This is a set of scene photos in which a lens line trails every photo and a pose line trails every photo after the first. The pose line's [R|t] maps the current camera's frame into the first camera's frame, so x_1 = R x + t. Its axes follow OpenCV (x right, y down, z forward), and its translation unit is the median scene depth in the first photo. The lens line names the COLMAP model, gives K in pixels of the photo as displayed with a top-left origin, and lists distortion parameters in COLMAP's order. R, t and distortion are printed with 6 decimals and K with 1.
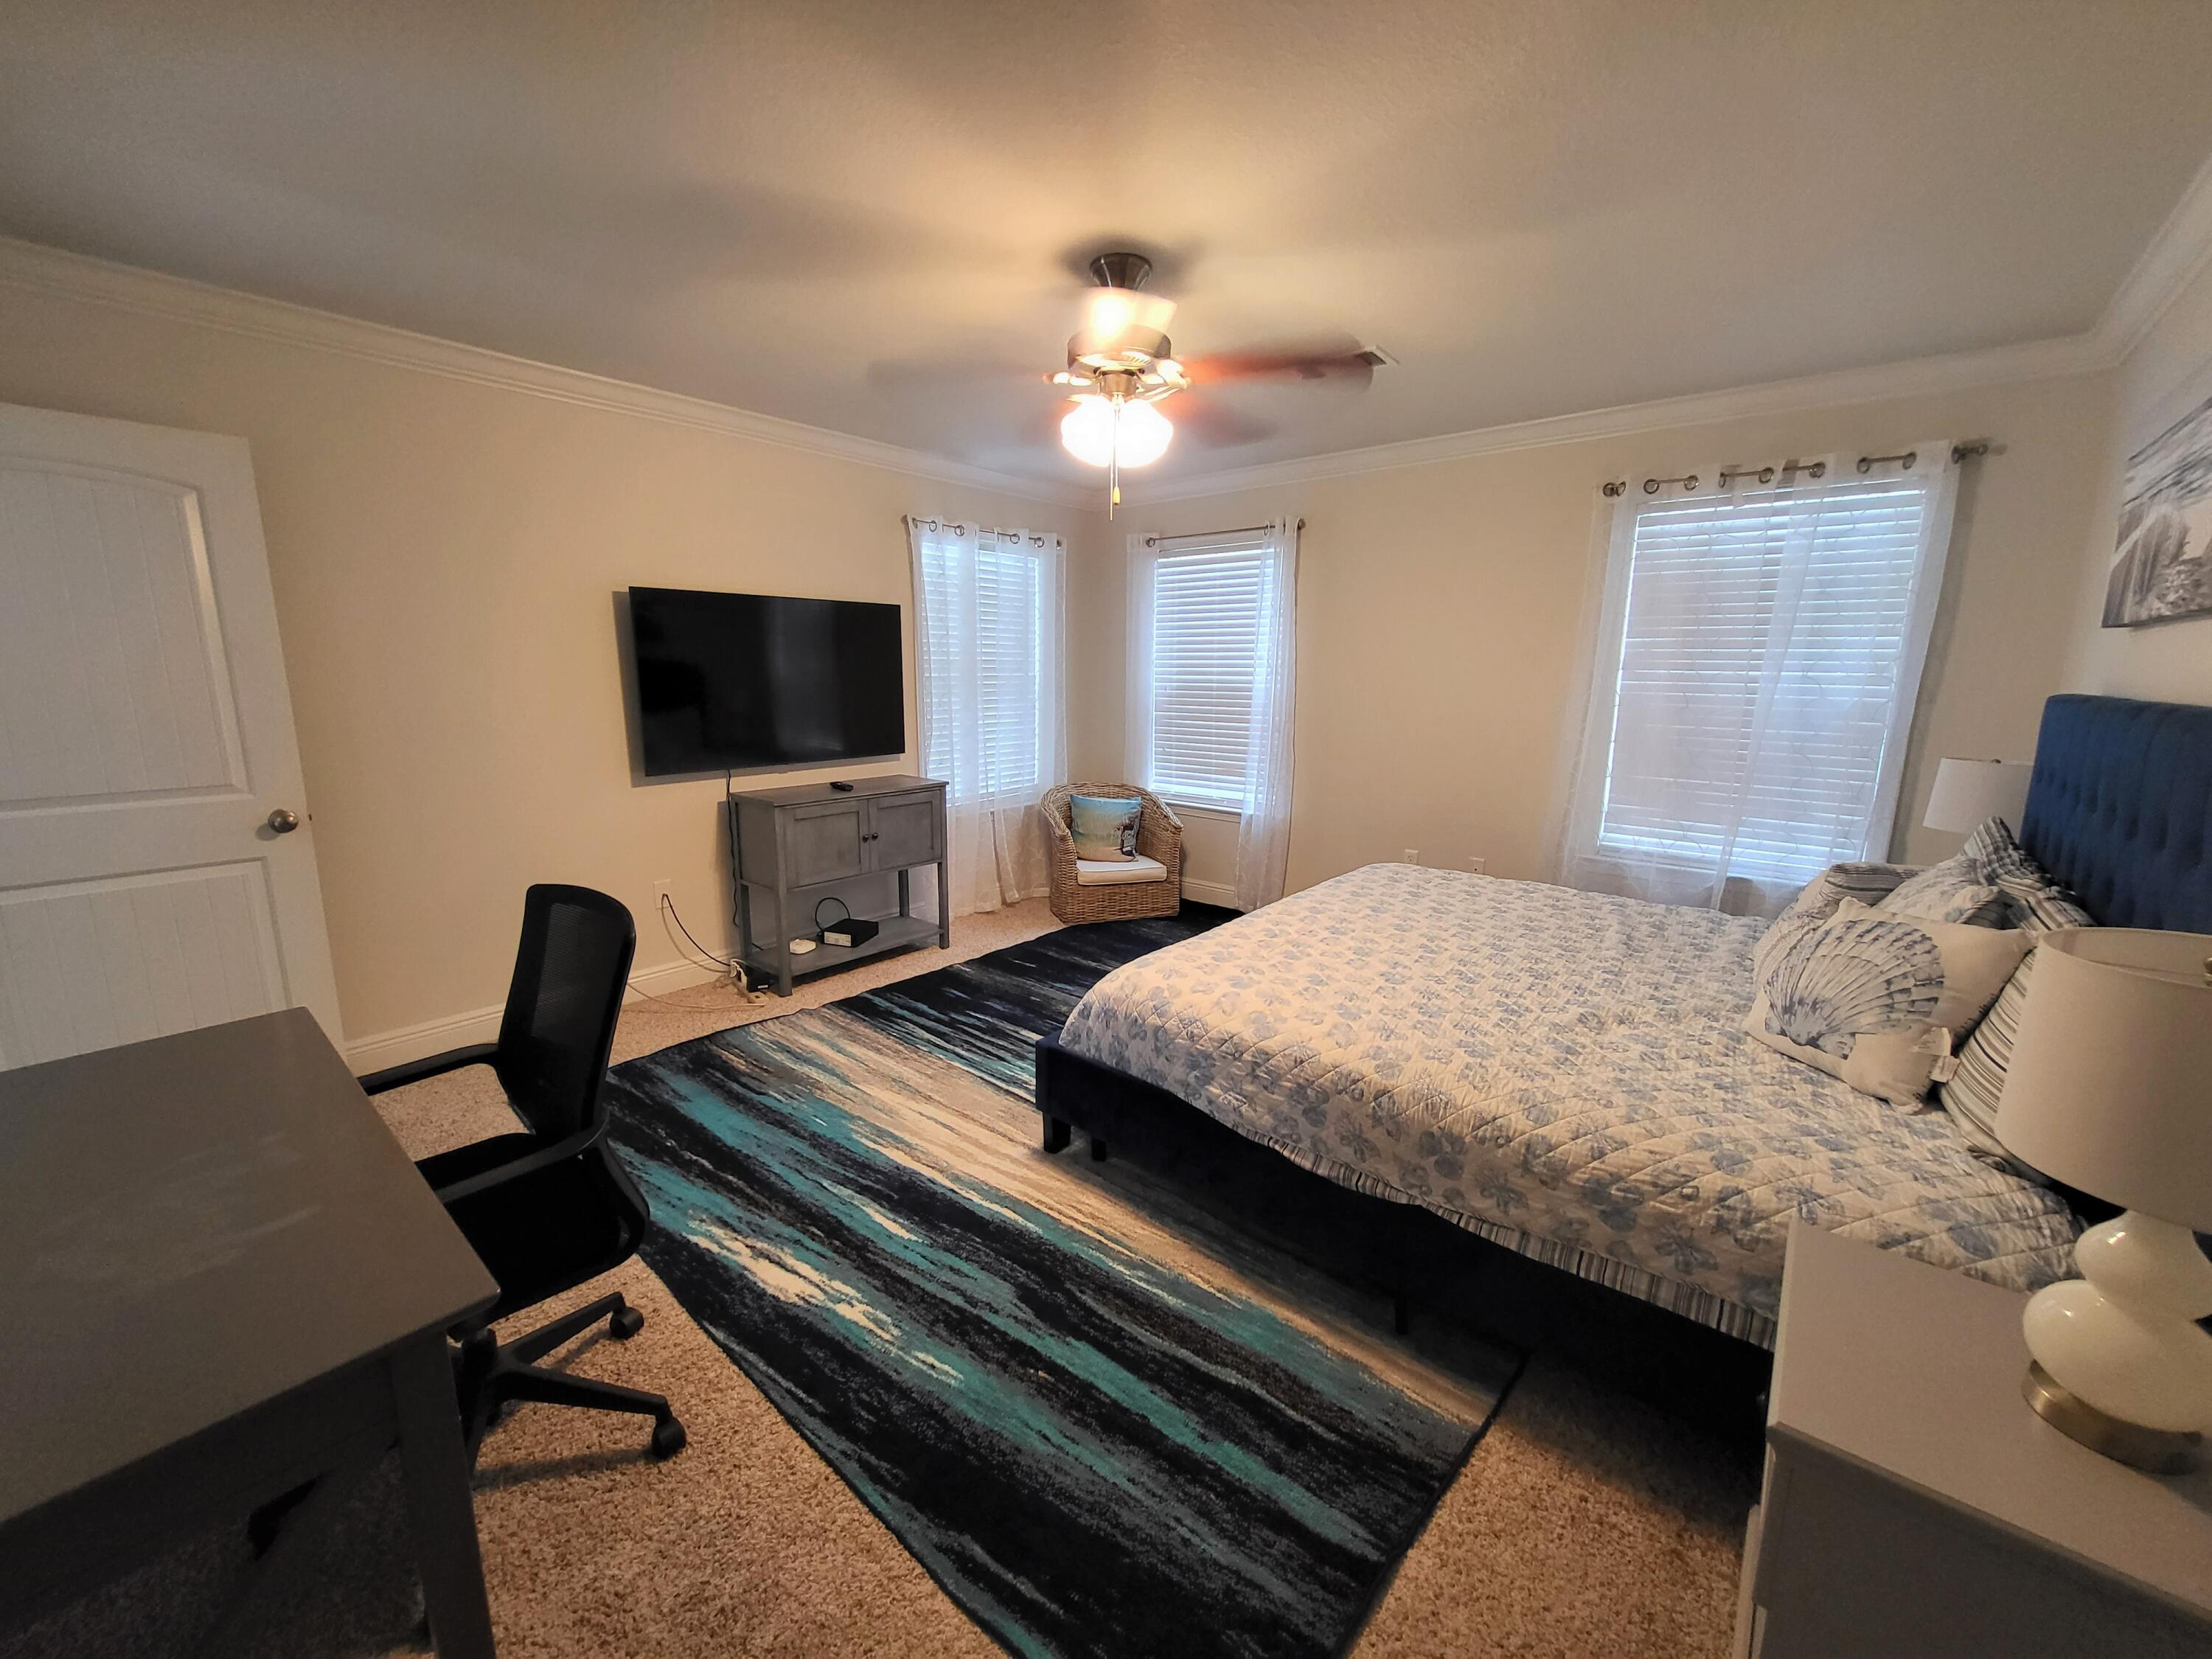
lens RADIAL K [[871.6, 0, 1100.1], [0, 871.6, 838.5], [0, 0, 1]] dist [-0.001284, -0.000494]
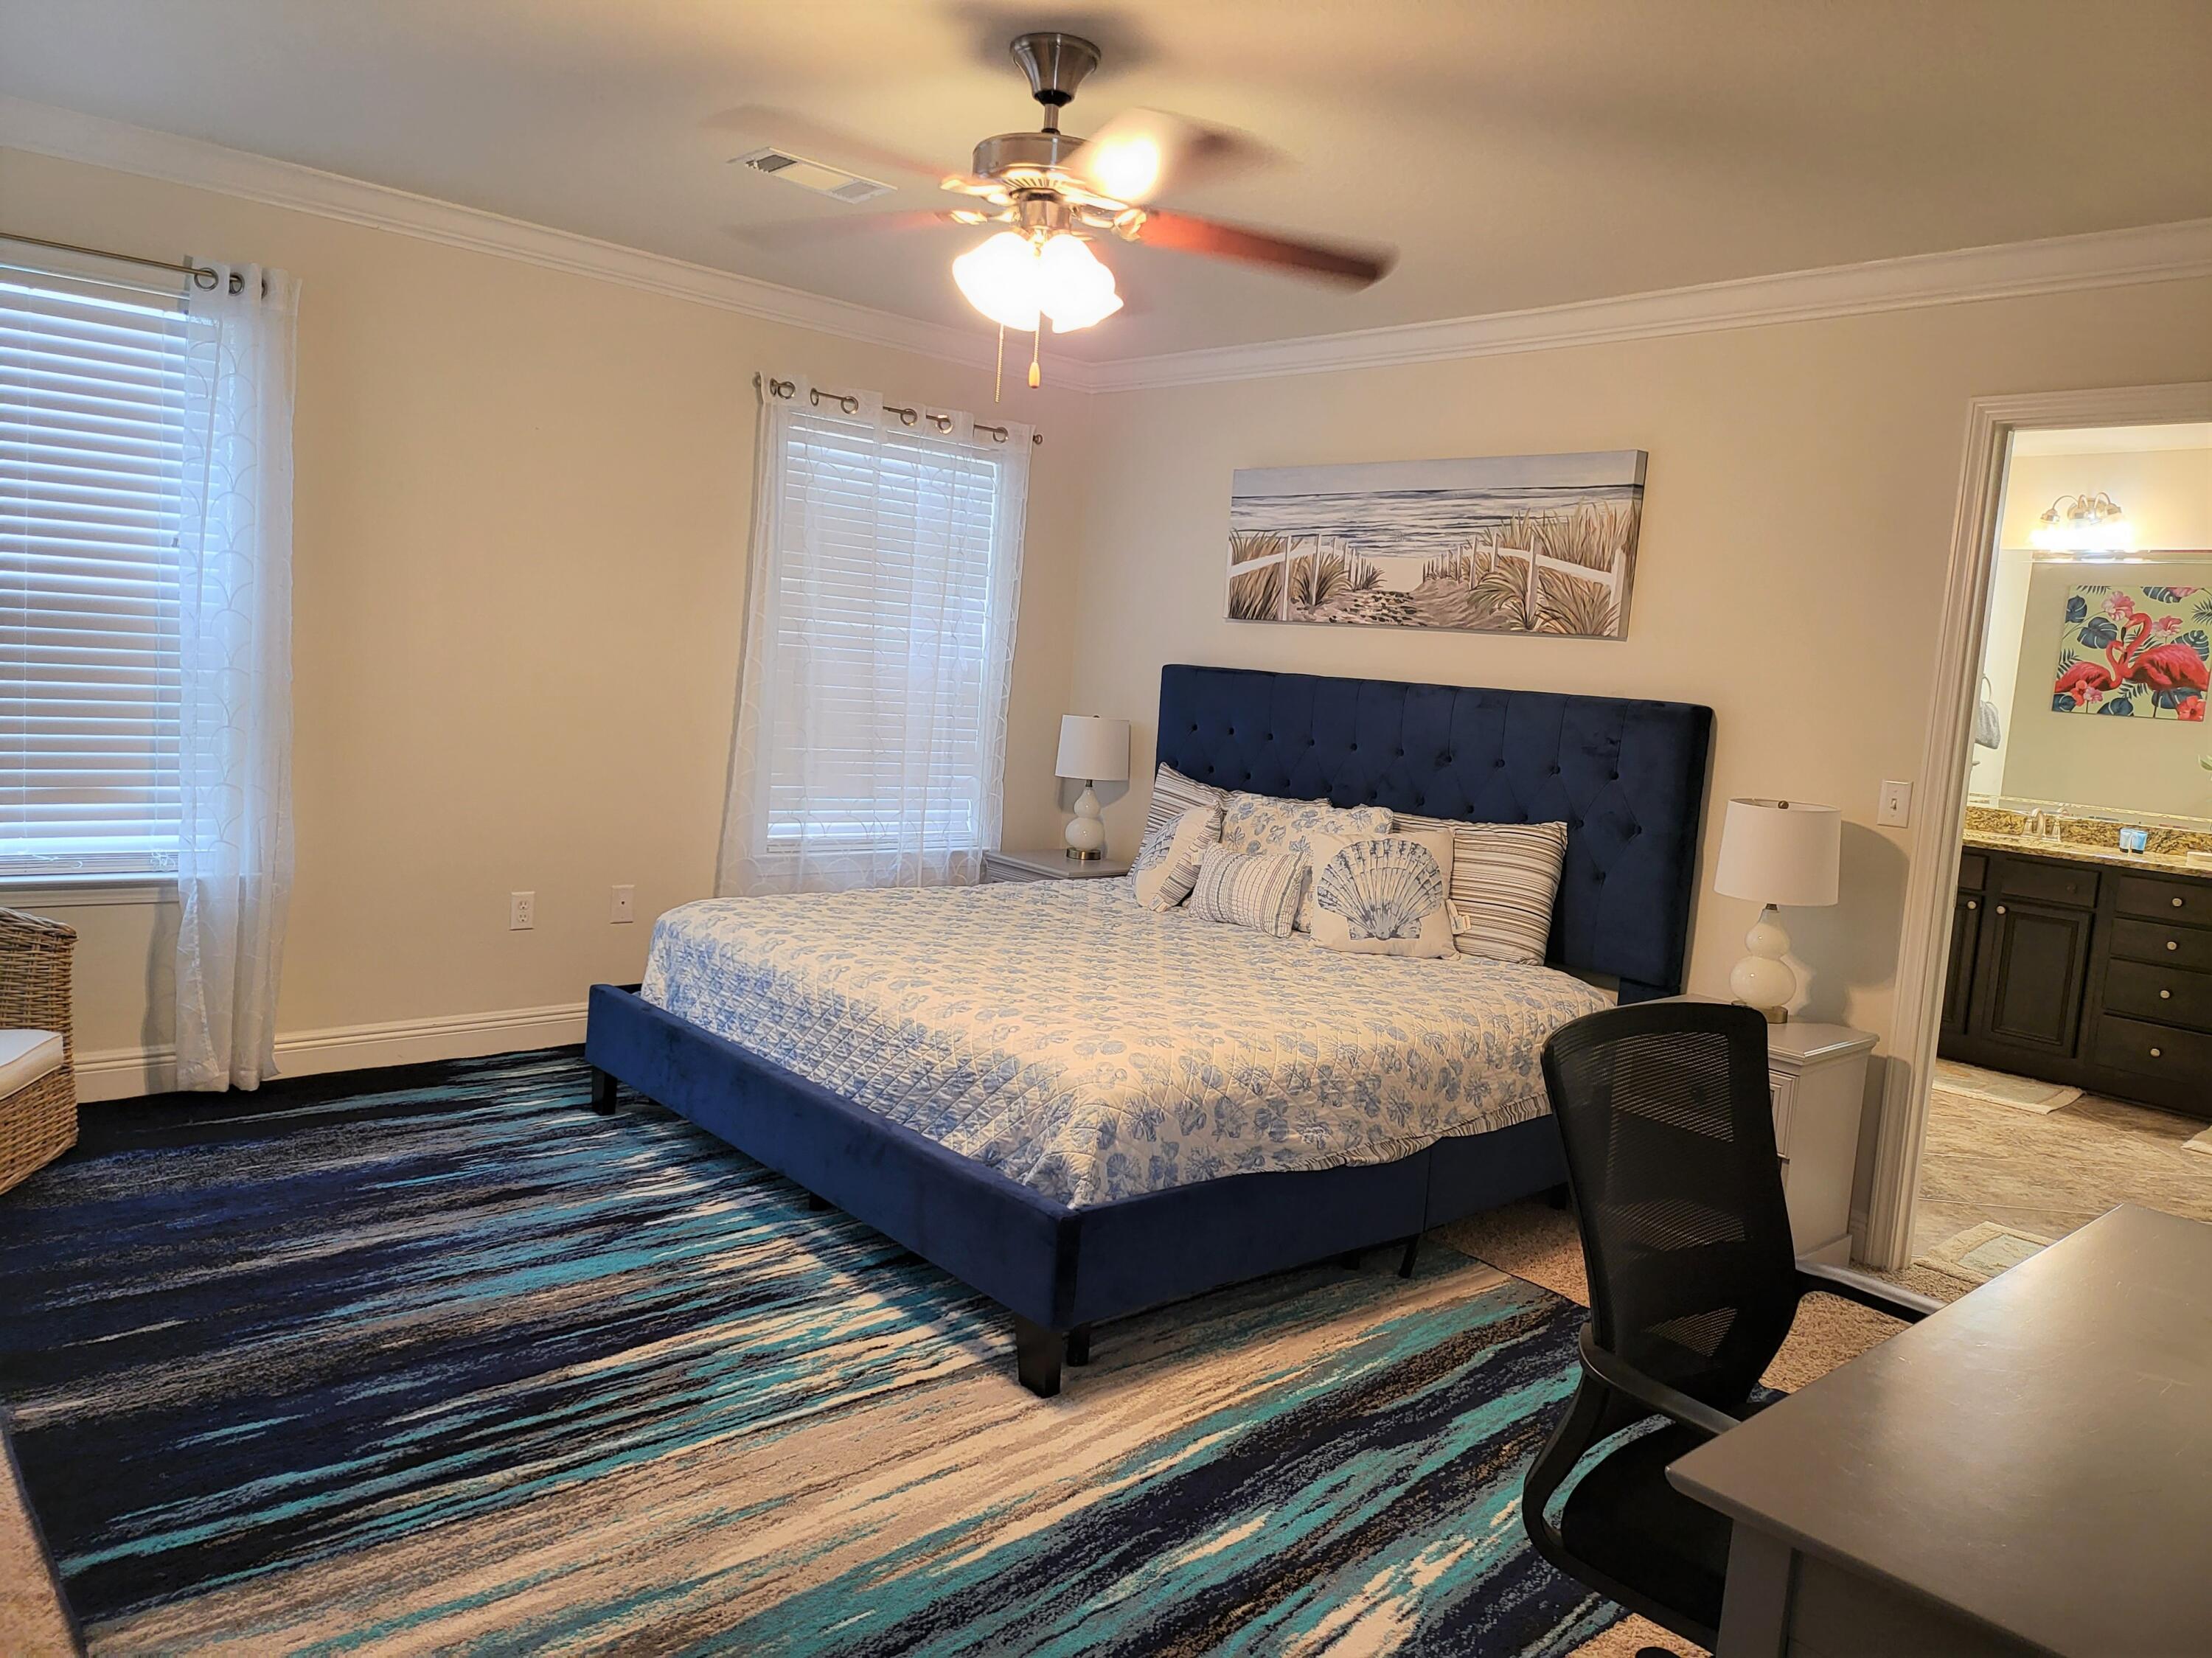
lens RADIAL K [[1546.9, 0, 1120.6], [0, 1546.9, 830.4], [0, 0, 1]] dist [0.032715, -0.019963]
pose [[0.124212, -0.107187, 0.986449, -1.289535], [0.117953, 0.988694, 0.092578, -0.160102], [-0.985220, 0.104856, 0.135451, 0.884474]]
